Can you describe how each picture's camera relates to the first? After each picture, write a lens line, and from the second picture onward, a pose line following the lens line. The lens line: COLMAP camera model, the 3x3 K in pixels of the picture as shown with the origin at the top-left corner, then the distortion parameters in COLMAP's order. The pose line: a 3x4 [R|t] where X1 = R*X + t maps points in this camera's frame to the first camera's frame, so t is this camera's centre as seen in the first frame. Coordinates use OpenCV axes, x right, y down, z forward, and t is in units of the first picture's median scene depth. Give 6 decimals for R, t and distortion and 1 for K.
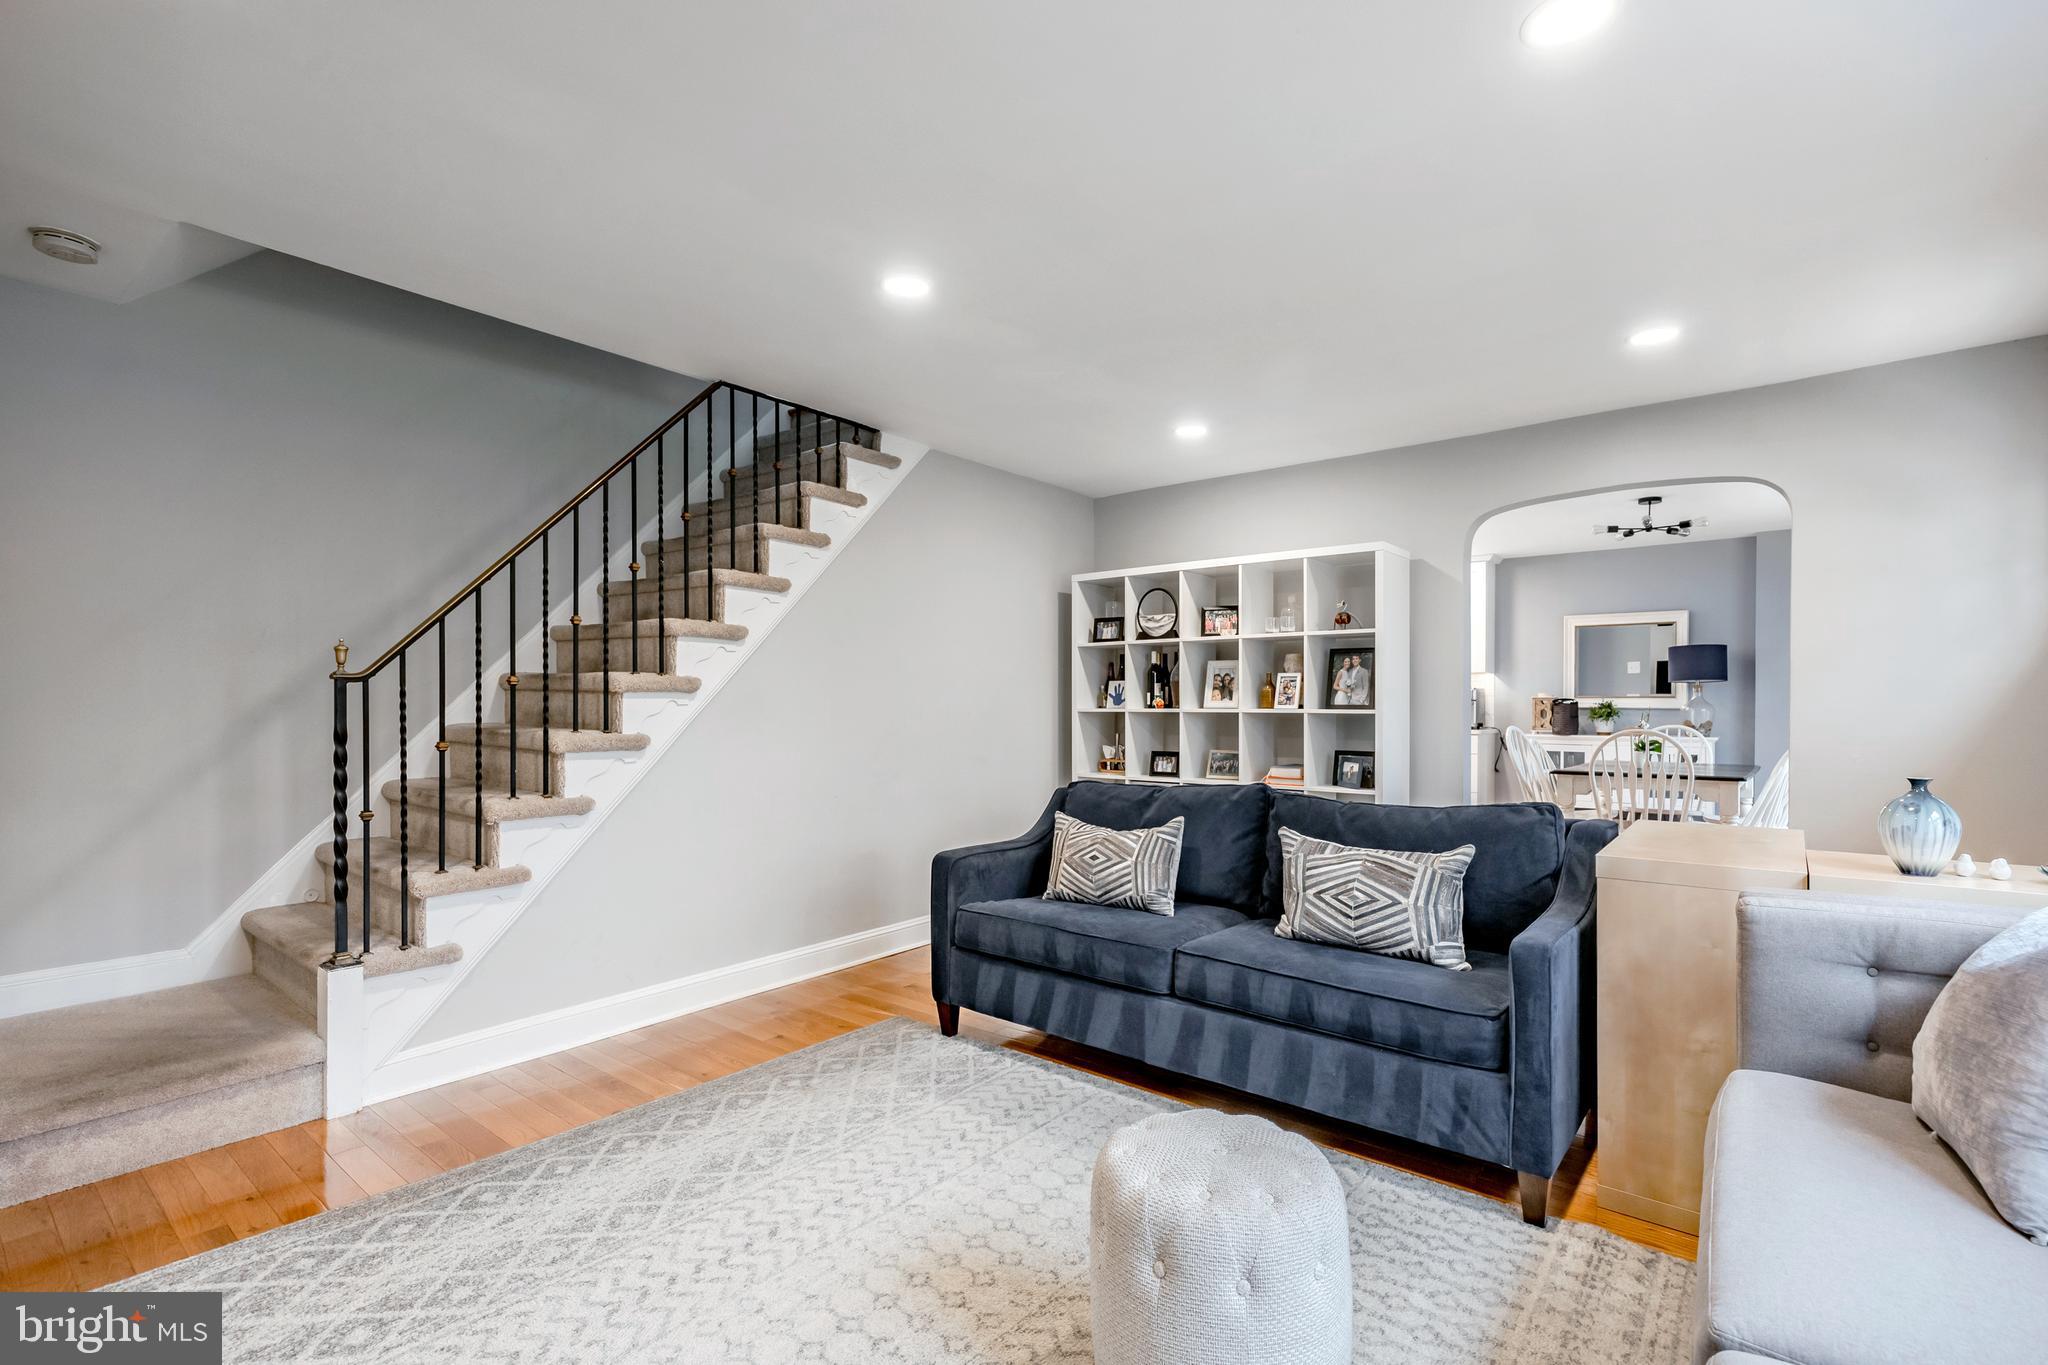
lens RADIAL K [[938.1, 0, 1040.2], [0, 938.1, 718.3], [0, 0, 1]] dist [0.007927, -0.000541]
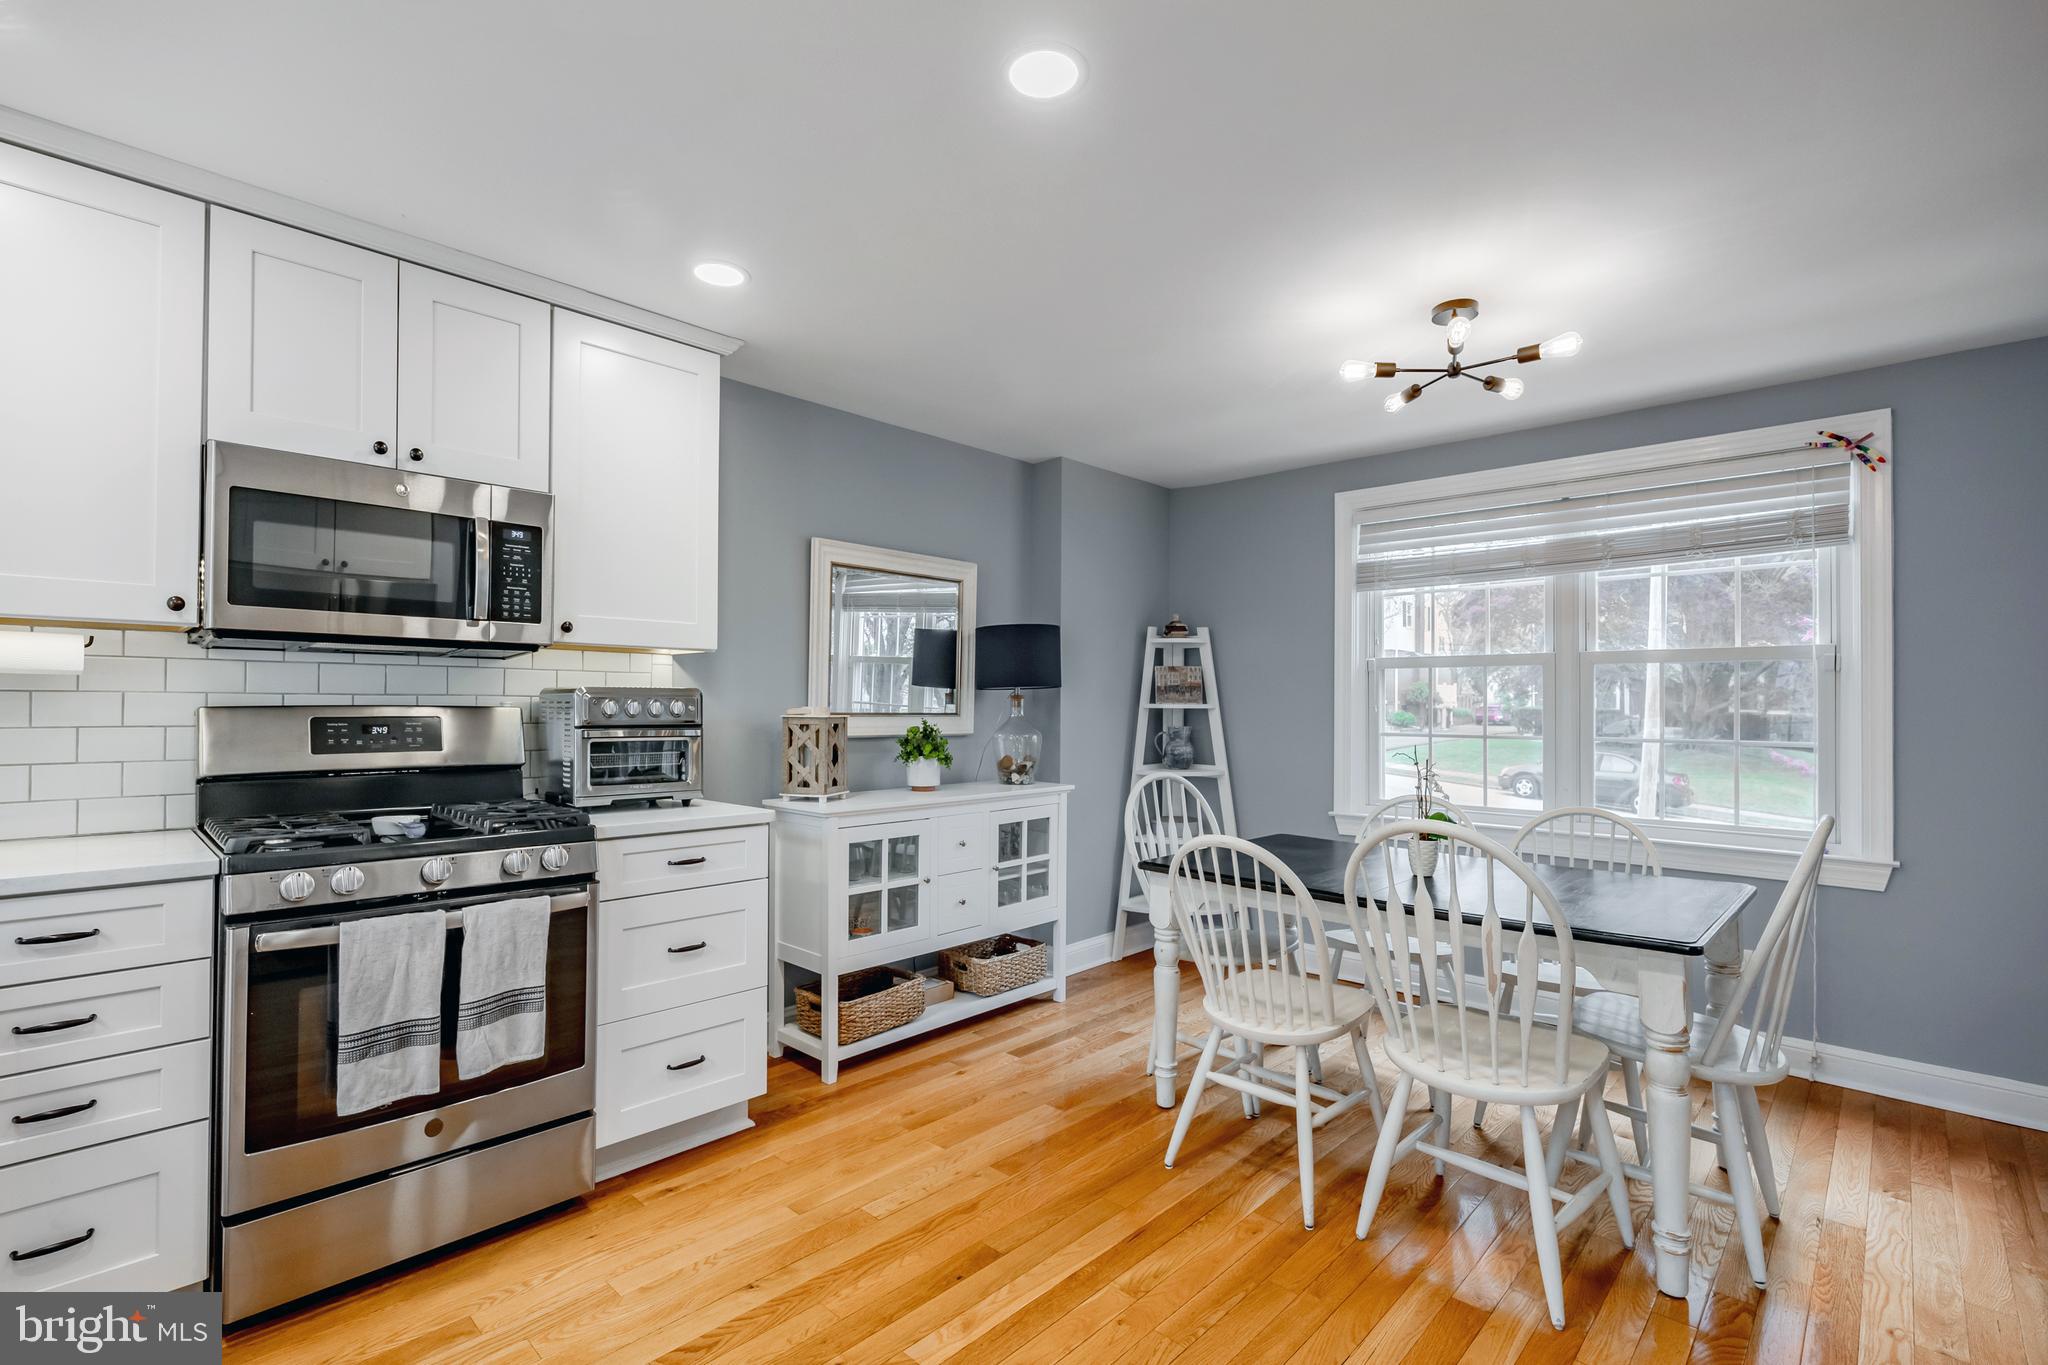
lens RADIAL K [[938.1, 0, 1015.8], [0, 938.1, 698.1], [0, 0, 1]] dist [0.007927, -0.000541]
pose [[0.120105, 0.002992, 0.992757, 0.255478], [0.004309, 0.999984, -0.003535, -0.061939], [-0.992752, 0.004703, 0.120090, 1.945358]]
